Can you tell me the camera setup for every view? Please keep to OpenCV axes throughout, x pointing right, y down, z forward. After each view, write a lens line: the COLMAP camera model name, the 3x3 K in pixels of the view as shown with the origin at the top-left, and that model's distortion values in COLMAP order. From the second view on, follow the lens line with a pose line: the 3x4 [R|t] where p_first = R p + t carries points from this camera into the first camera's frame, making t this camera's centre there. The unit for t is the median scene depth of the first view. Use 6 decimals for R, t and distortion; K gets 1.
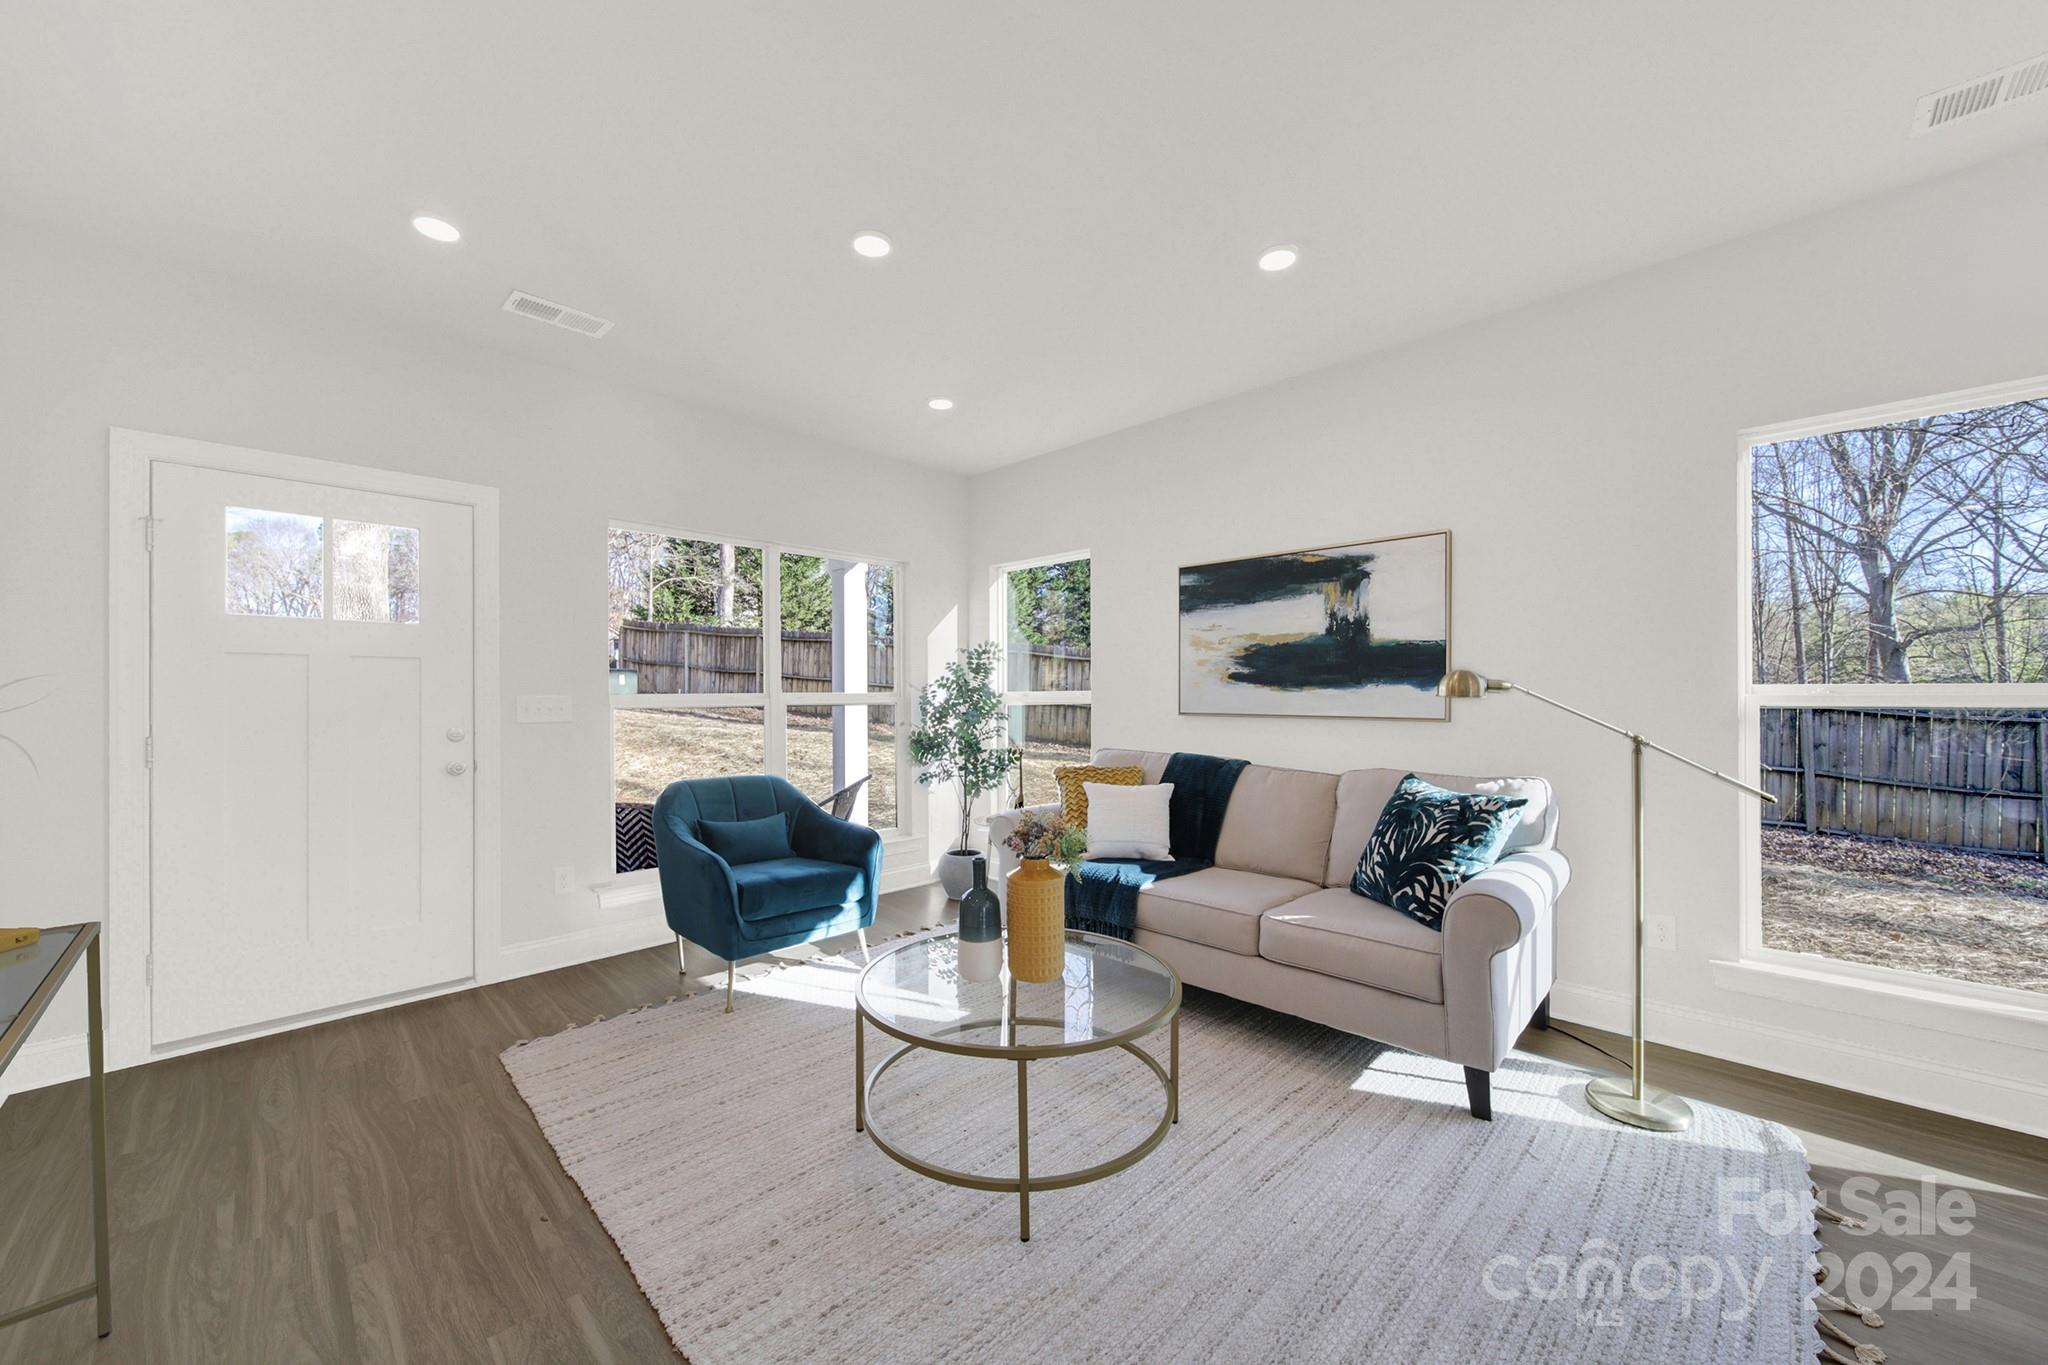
lens RADIAL K [[745.8, 0, 1012.5], [0, 745.8, 688.1], [0, 0, 1]] dist [0.002074, -0.000061]
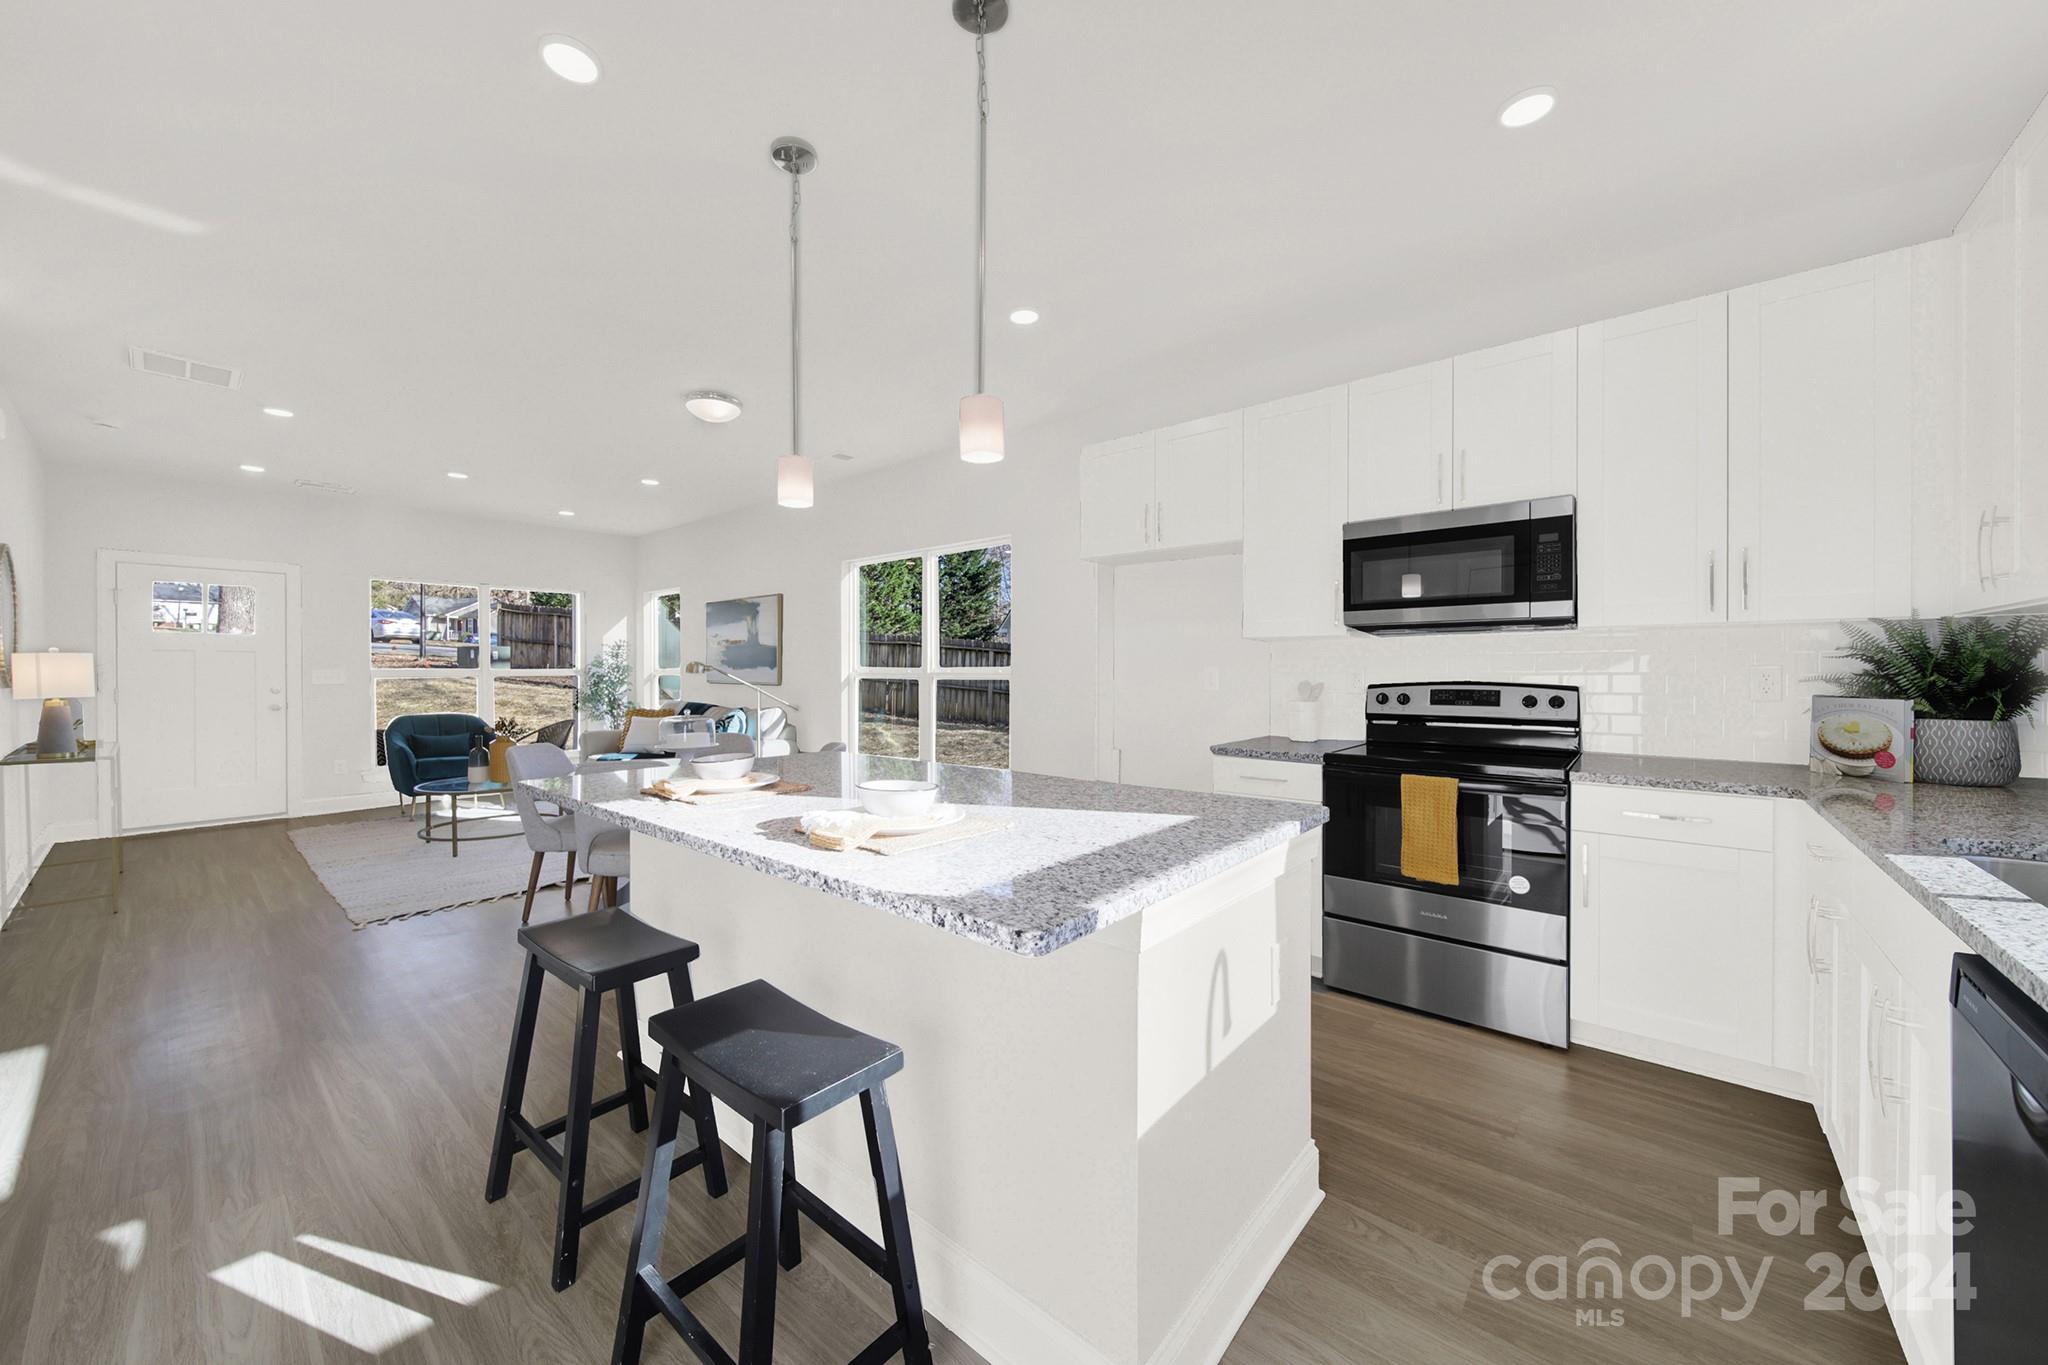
lens RADIAL K [[745.8, 0, 1025.3], [0, 745.8, 671.4], [0, 0, 1]] dist [0.002074, -0.000061]
pose [[0.997509, 0.004270, 0.070414, 0.943764], [-0.005098, 0.999920, 0.011592, -0.017644], [-0.070358, -0.011922, 0.997451, -0.961708]]
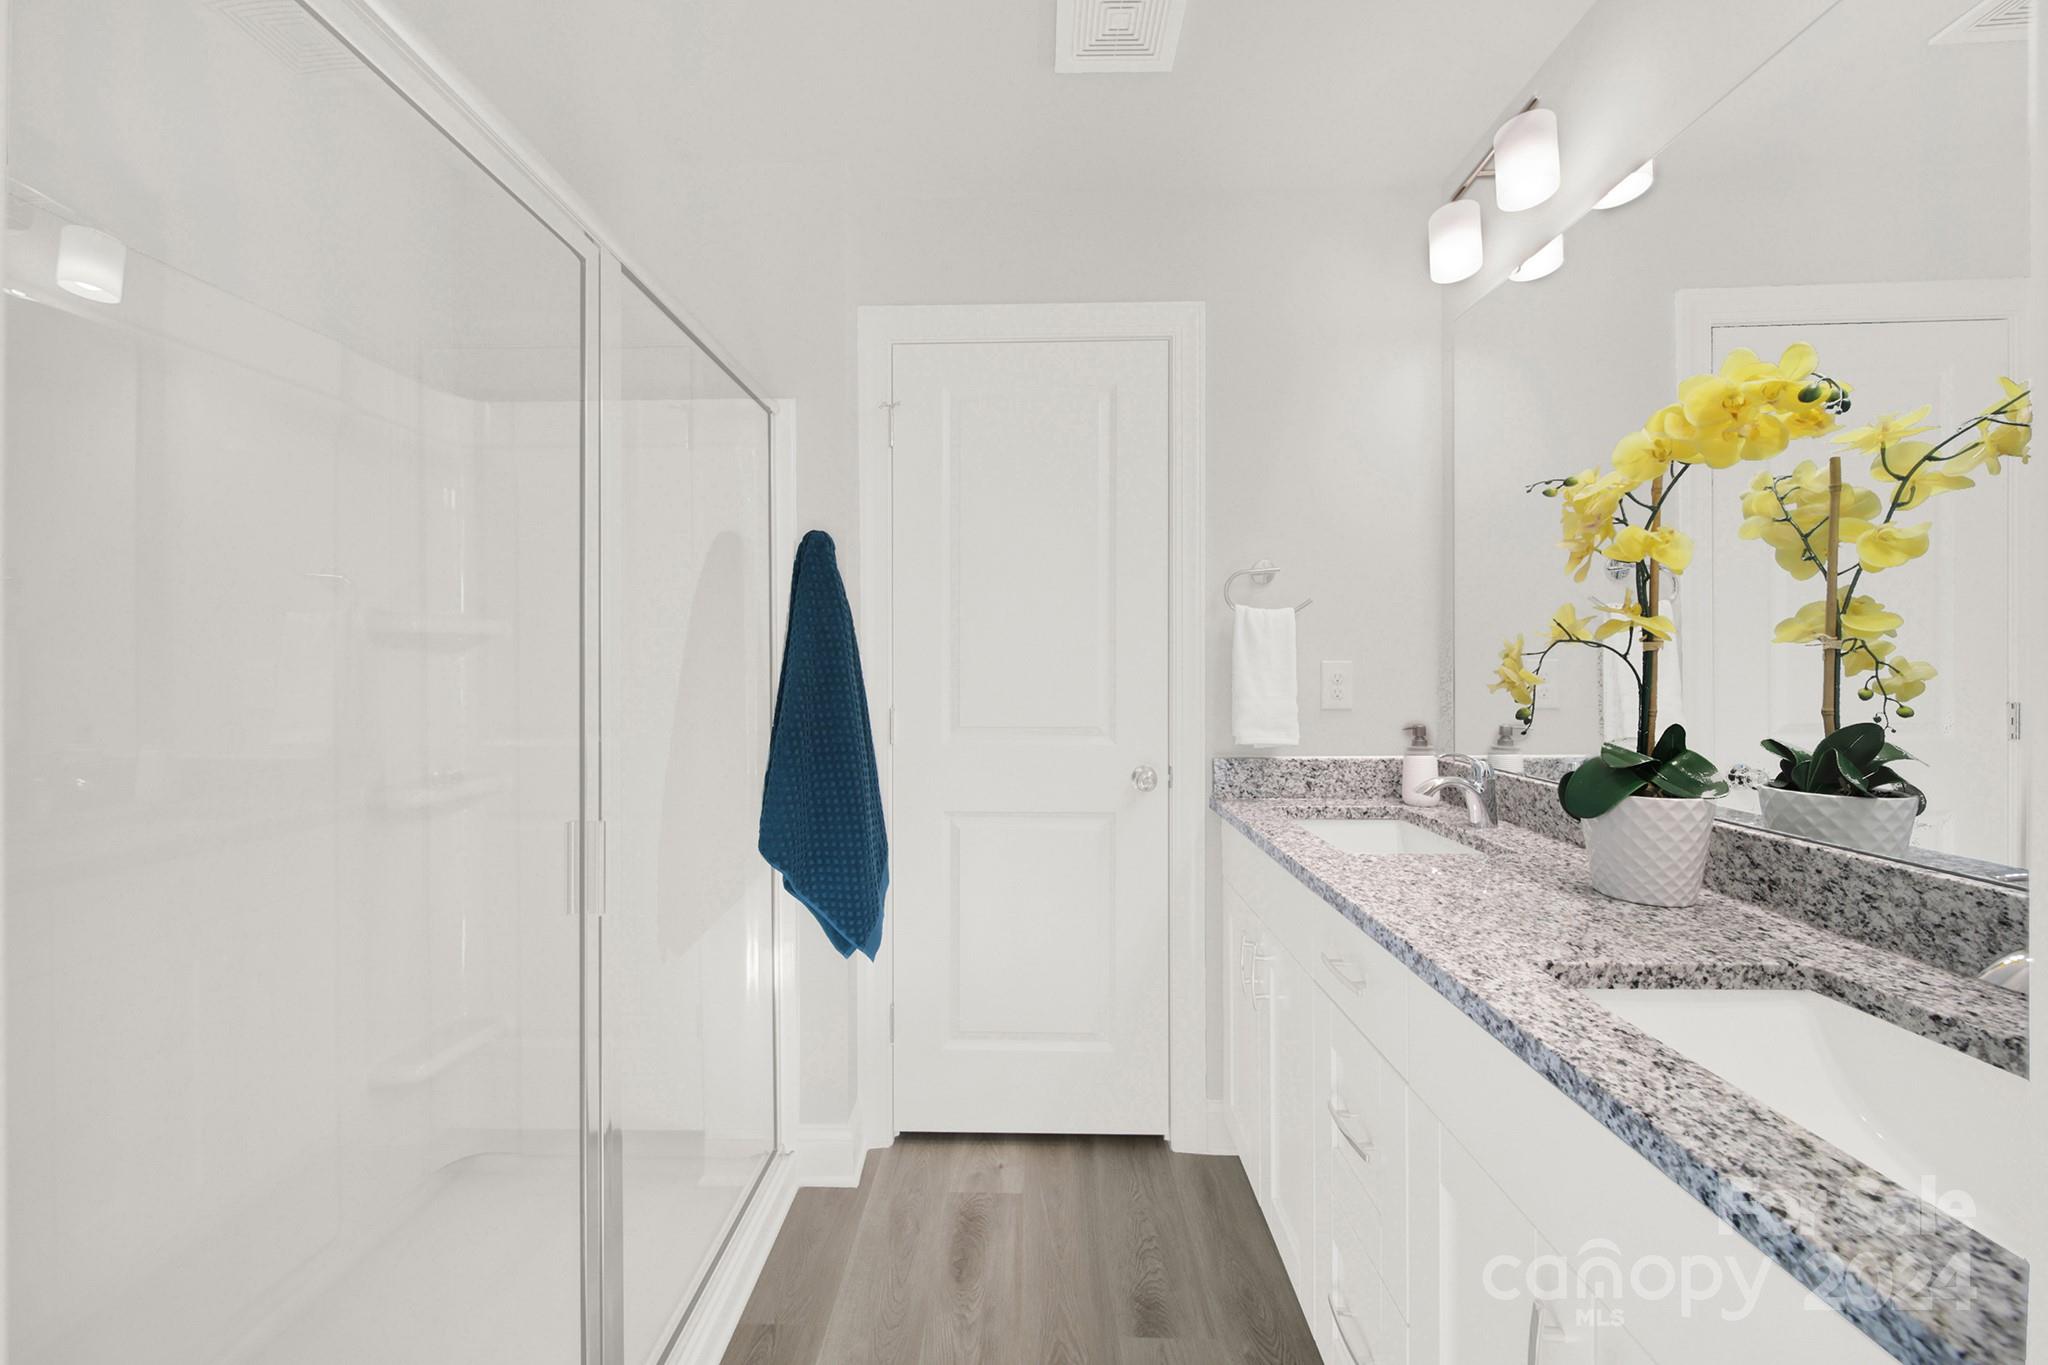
lens RADIAL K [[745.8, 0, 1023.3], [0, 745.8, 678.3], [0, 0, 1]] dist [0.002074, -0.000061]
pose [[0.682063, 0.010545, -0.731218, -0.285225], [0.002135, 0.999863, 0.016411, 0.004354], [0.731291, -0.012754, 0.681947, 0.397221]]
